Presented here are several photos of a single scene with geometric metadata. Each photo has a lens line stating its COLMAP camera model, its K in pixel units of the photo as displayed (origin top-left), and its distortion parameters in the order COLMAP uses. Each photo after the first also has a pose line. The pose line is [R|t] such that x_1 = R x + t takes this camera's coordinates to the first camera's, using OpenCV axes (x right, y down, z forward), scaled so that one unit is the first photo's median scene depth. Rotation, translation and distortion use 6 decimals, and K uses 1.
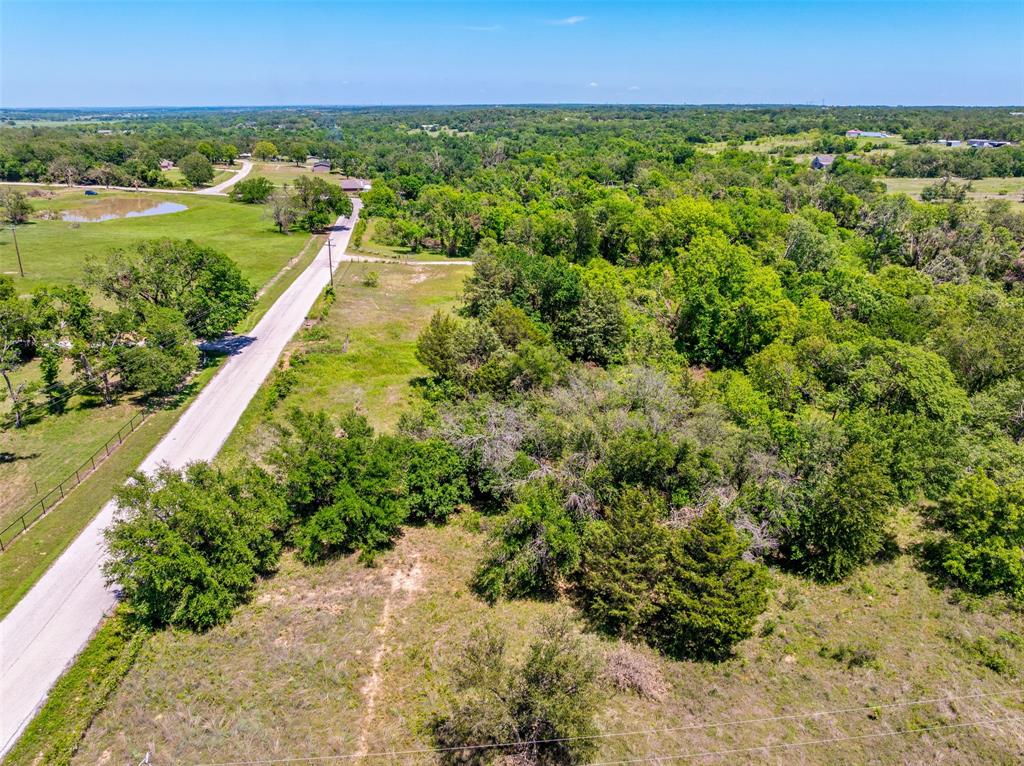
lens RADIAL K [[736.7, 0, 511.7], [0, 736.7, 376.4], [0, 0, 1]] dist [-0.040466, 0.007965]
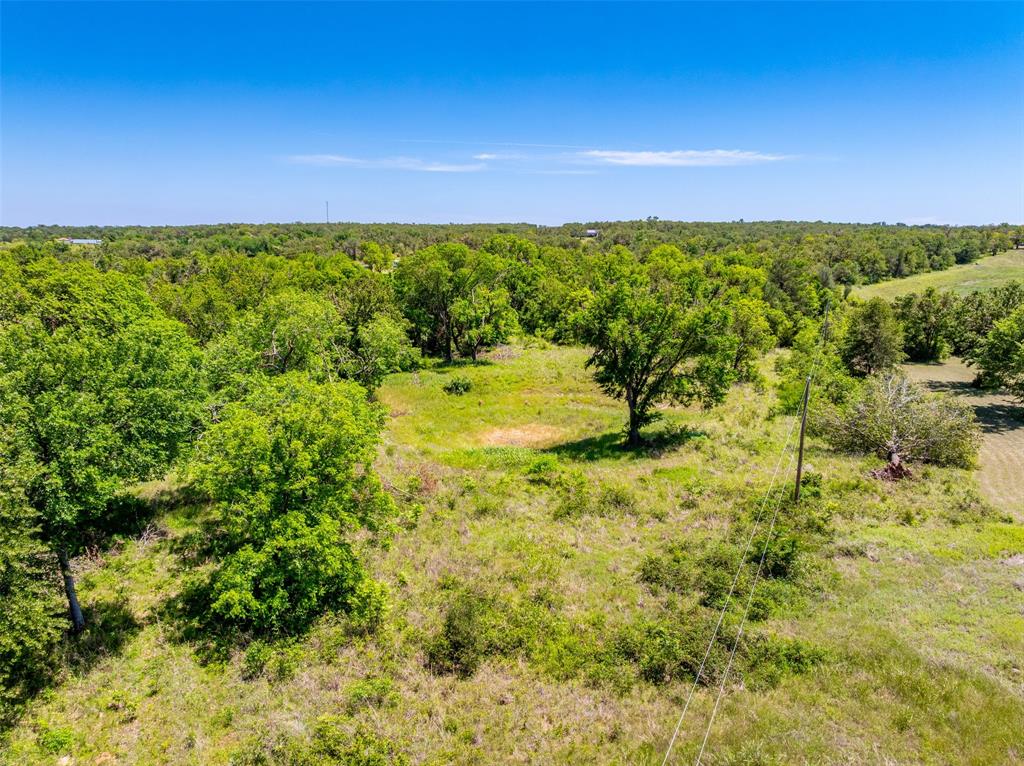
lens RADIAL K [[726.9, 0, 512.0], [0, 726.9, 383.0], [0, 0, 1]] dist [-0.037857, 0.006555]
pose [[0.576873, -0.152478, 0.802476, 0.337523], [0.278741, 0.960199, -0.017931, 0.173573], [-0.767803, 0.234027, 0.596415, 0.511471]]
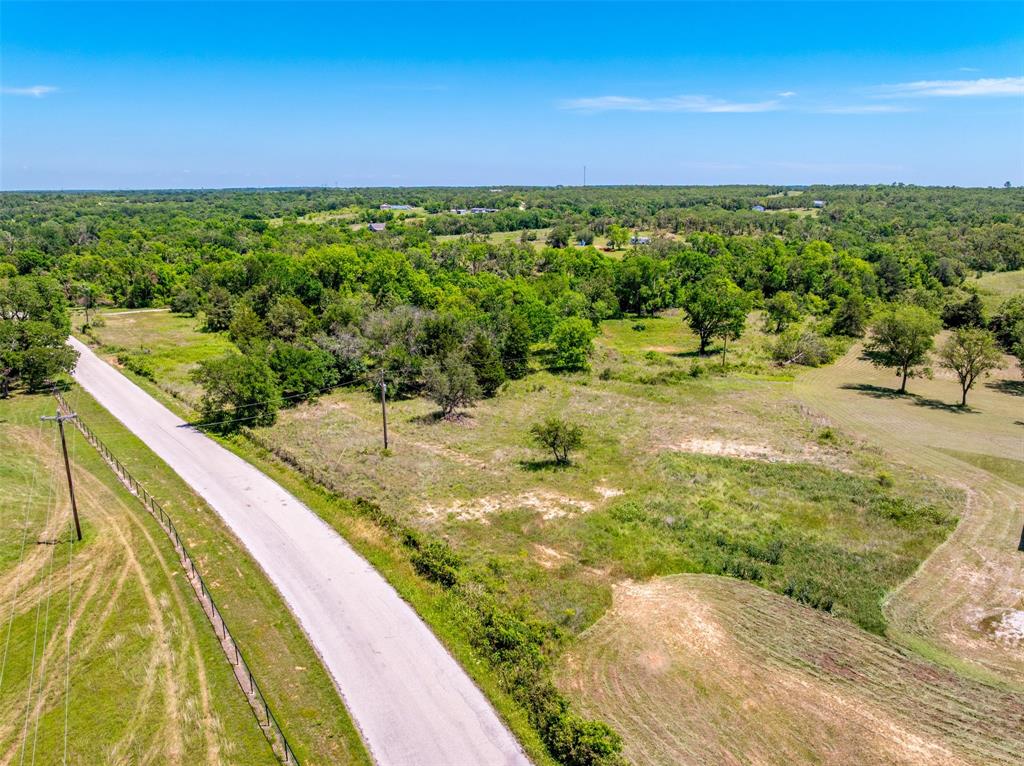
lens RADIAL K [[726.9, 0, 512.0], [0, 726.9, 383.0], [0, 0, 1]] dist [-0.037857, 0.006555]
pose [[0.815734, -0.148152, 0.559132, -0.794610], [0.199560, 0.979375, -0.031641, 0.349121], [-0.542912, 0.137390, 0.828474, -0.803417]]
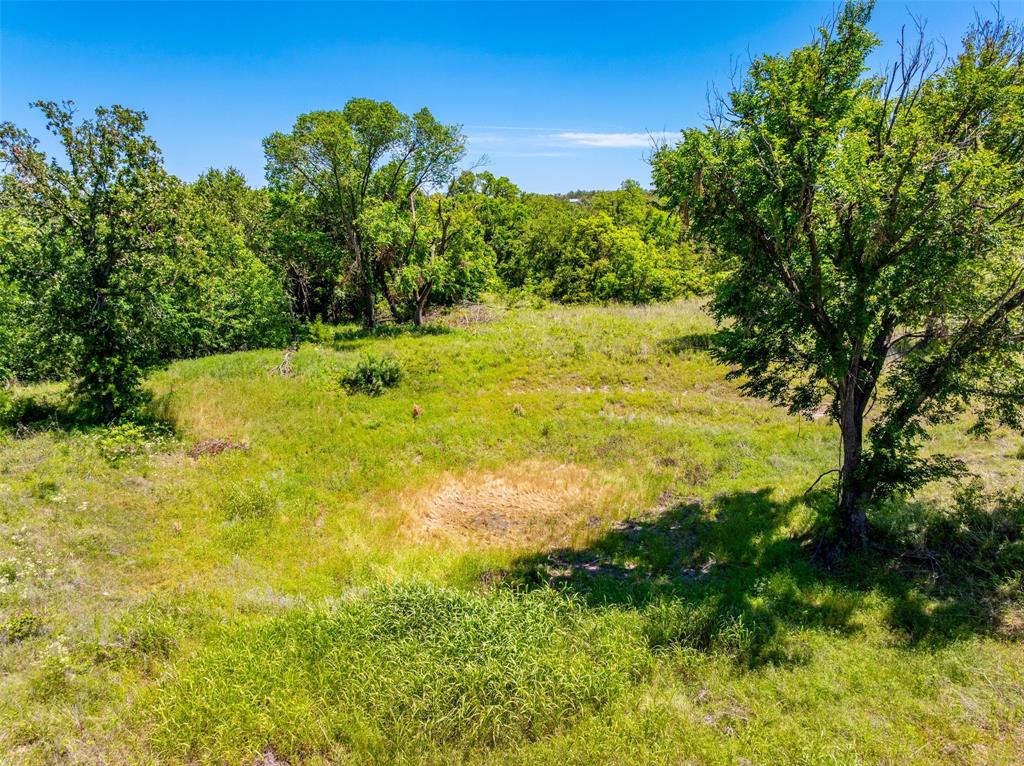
lens RADIAL K [[726.9, 0, 512.0], [0, 726.9, 383.0], [0, 0, 1]] dist [-0.037857, 0.006555]
pose [[0.551480, -0.182968, 0.813875, 0.954060], [0.295446, 0.955249, 0.014557, 0.159150], [-0.780116, 0.232428, 0.580858, 0.961797]]
